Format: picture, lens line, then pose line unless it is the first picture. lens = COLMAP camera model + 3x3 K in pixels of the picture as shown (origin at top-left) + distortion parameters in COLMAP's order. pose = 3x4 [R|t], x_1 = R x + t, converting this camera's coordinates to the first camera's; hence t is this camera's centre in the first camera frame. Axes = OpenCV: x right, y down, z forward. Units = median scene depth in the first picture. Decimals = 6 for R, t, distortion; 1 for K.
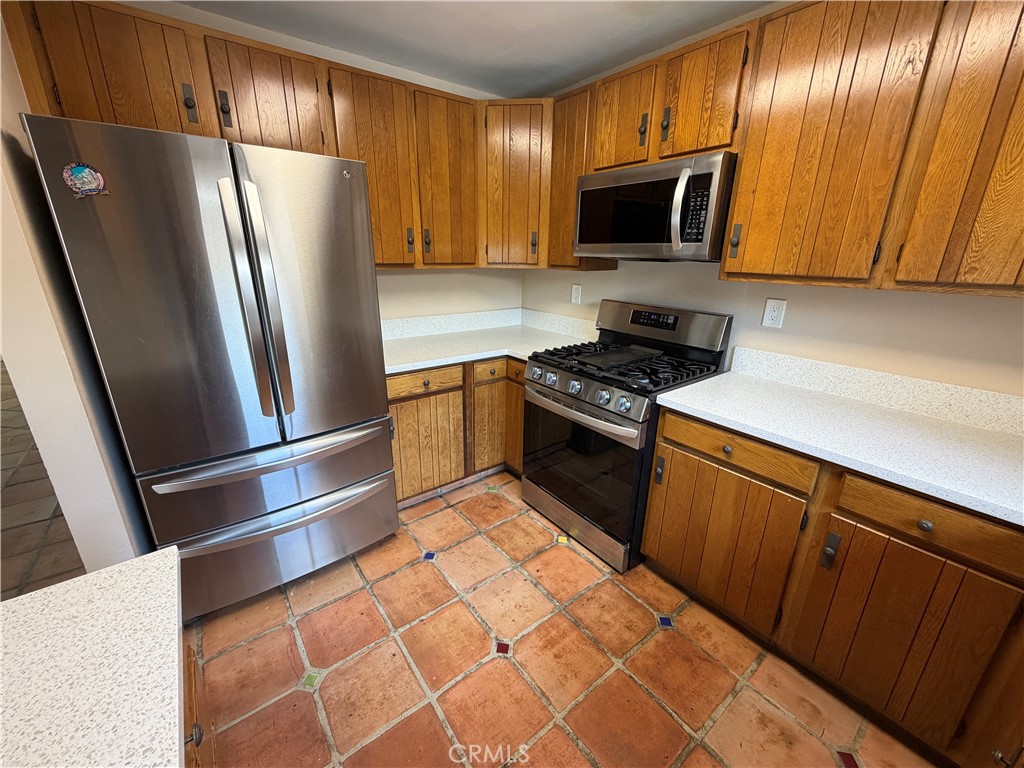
lens RADIAL K [[407.7, 0, 510.0], [0, 407.7, 384.0], [0, 0, 1]] dist [0.001520, -0.000138]
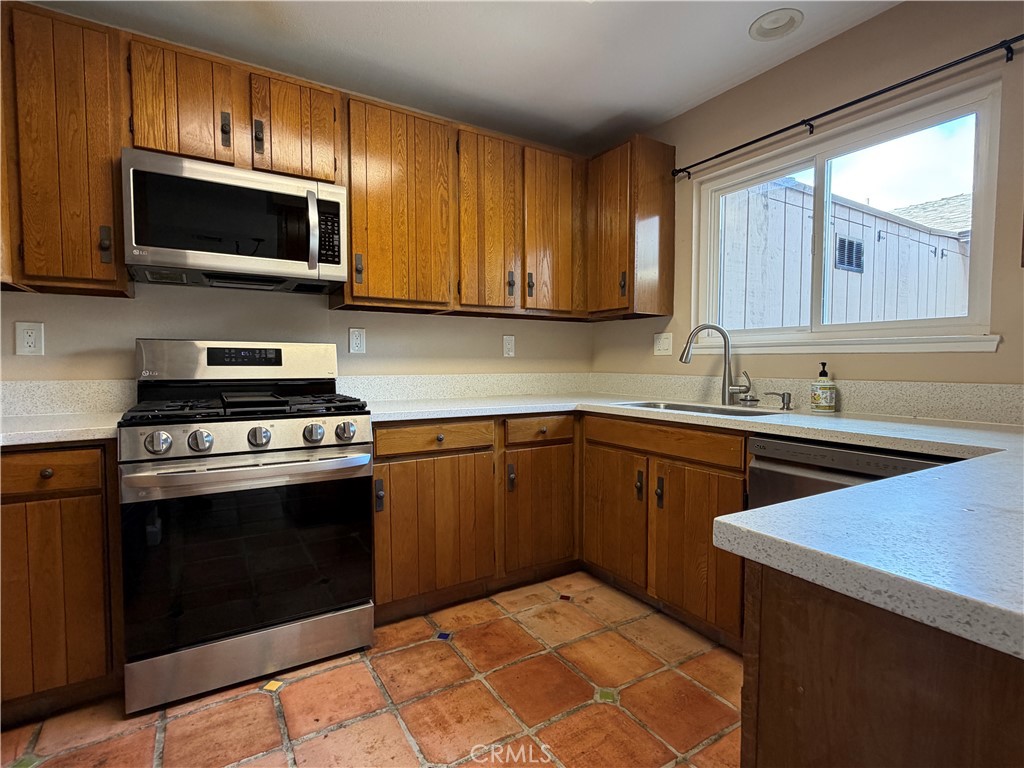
lens RADIAL K [[501.2, 0, 512.0], [0, 501.2, 384.0], [0, 0, 1]] dist [-0.002946, -0.000281]
pose [[0.103137, -0.056900, 0.993038, -0.767642], [0.310097, 0.950445, 0.022252, 0.044196], [-0.945094, 0.305643, 0.115671, 0.550890]]
